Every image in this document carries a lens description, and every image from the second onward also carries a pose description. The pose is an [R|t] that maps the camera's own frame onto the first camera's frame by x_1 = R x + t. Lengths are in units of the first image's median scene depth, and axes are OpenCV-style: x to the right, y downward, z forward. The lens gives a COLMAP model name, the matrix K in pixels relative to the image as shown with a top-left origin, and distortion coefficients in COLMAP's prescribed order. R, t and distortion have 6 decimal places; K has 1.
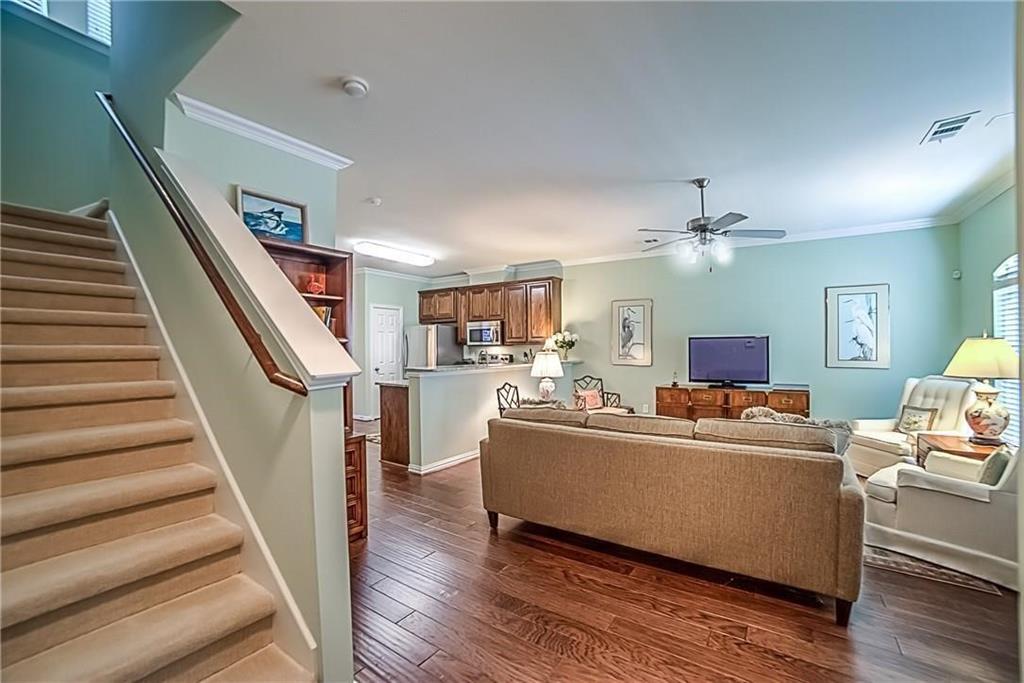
lens RADIAL K [[423.3, 0, 522.7], [0, 423.3, 346.4], [0, 0, 1]] dist [-0.103893, 0.035329]
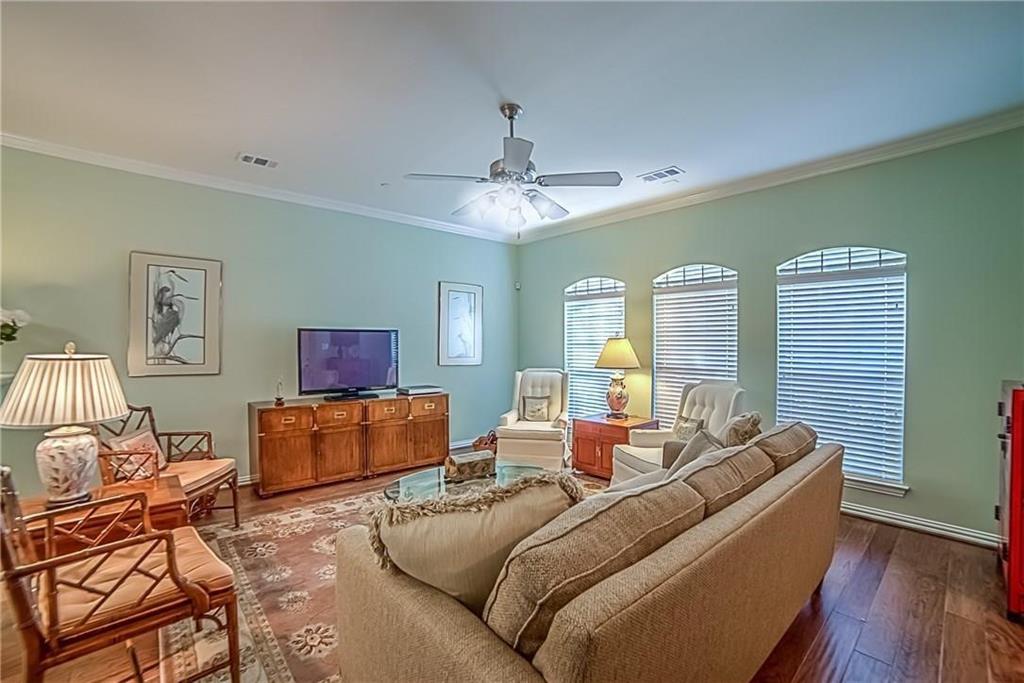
lens RADIAL K [[431.8, 0, 525.1], [0, 431.8, 346.5], [0, 0, 1]] dist [-0.109009, 0.038957]
pose [[0.244271, -0.000944, 0.969707, -0.159648], [-0.007150, 0.999971, 0.002775, 0.002783], [-0.969681, -0.007611, 0.244257, 0.486287]]
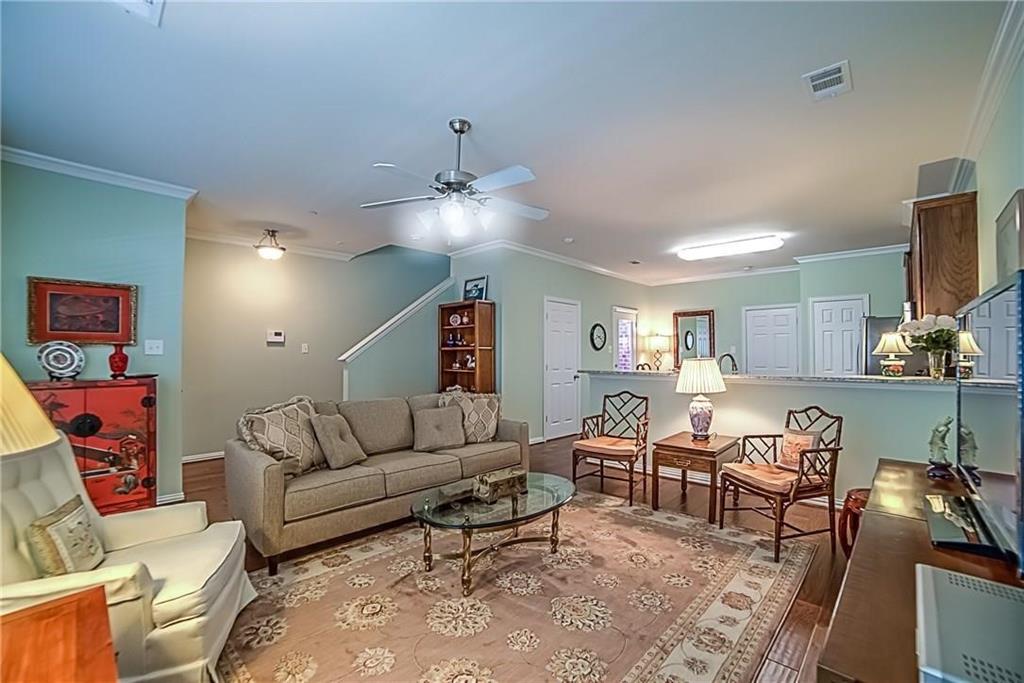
lens RADIAL K [[431.8, 0, 525.1], [0, 431.8, 346.5], [0, 0, 1]] dist [-0.109009, 0.038957]
pose [[-0.156162, -0.013760, -0.987636, 0.704567], [0.003673, 0.999888, -0.014511, 0.004399], [0.987725, -0.005894, -0.156094, 0.752383]]
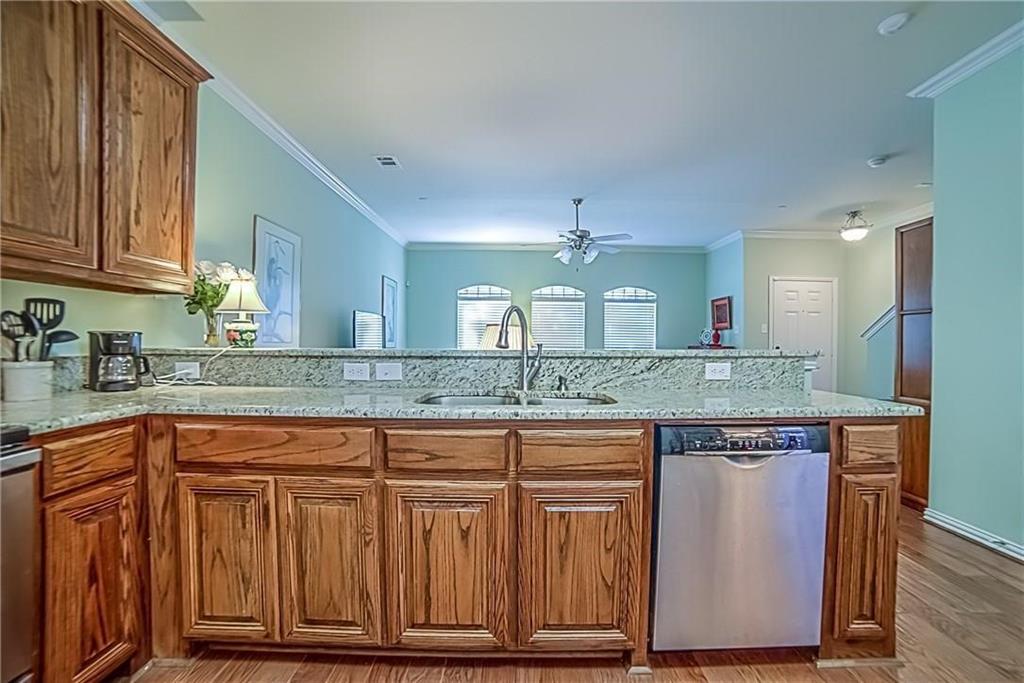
lens RADIAL K [[423.3, 0, 522.7], [0, 423.3, 346.4], [0, 0, 1]] dist [-0.103893, 0.035329]
pose [[-0.560698, -0.006835, 0.827992, -0.355449], [-0.005568, 0.999974, 0.004484, 0.034984], [-0.828002, -0.002096, -0.560722, 1.159169]]
